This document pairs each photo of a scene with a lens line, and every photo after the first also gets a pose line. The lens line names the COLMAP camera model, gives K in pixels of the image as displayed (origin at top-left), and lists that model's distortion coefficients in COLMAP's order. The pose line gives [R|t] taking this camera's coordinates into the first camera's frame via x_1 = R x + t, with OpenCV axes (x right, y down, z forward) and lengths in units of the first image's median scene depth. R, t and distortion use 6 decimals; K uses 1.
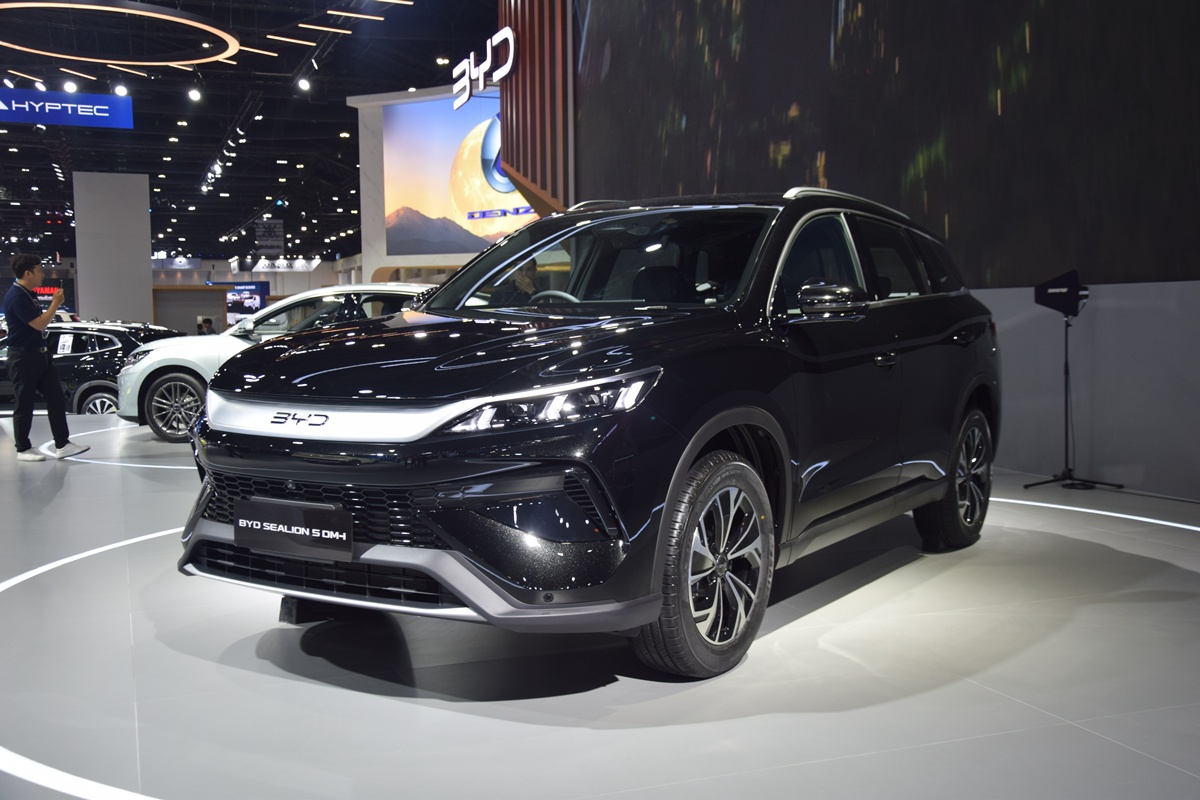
lens RADIAL K [[1296.6, 0, 600.0], [0, 1296.6, 400.0], [0, 0, 1]] dist [-0.083785, 0.401046]
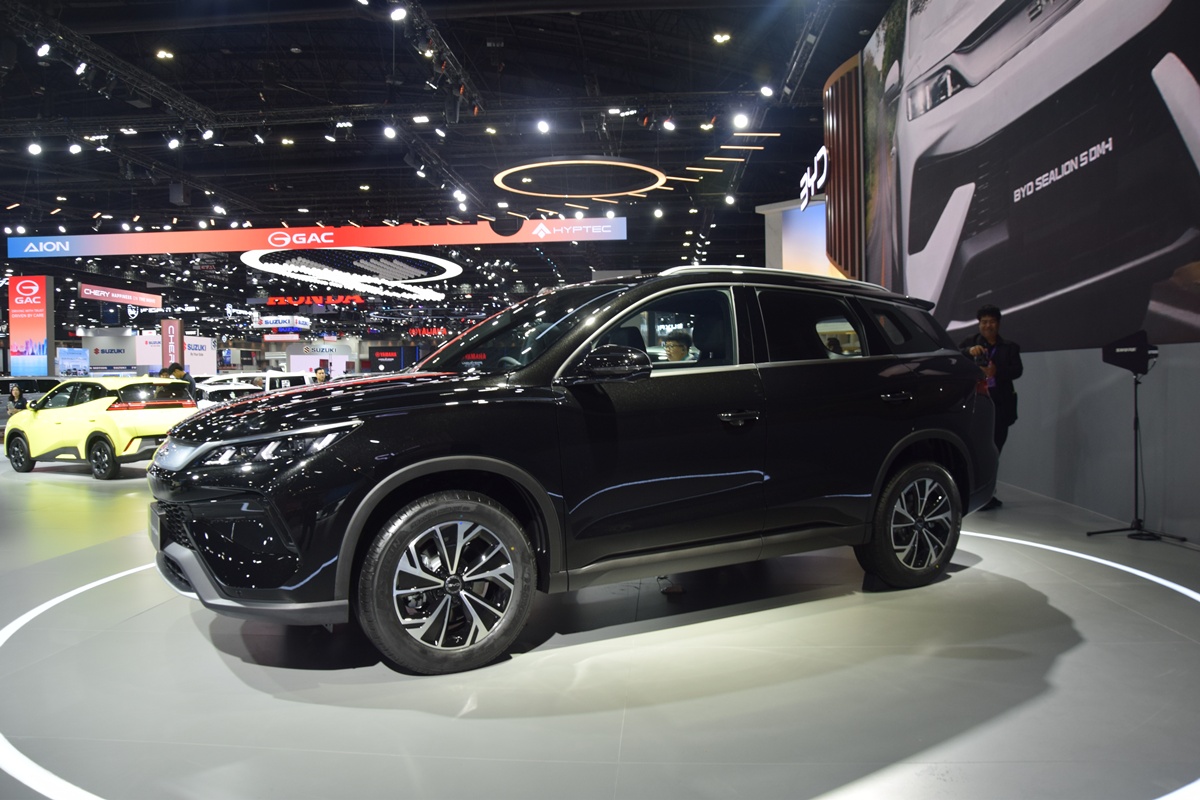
lens RADIAL K [[974.2, 0, 600.2], [0, 974.2, 387.6], [0, 0, 1]] dist [-0.173812, 0.140633]
pose [[0.892400, 0.006484, -0.451199, 0.315541], [-0.026599, 0.998914, -0.038254, -0.013259], [0.450461, 0.046139, 0.891603, 0.124911]]
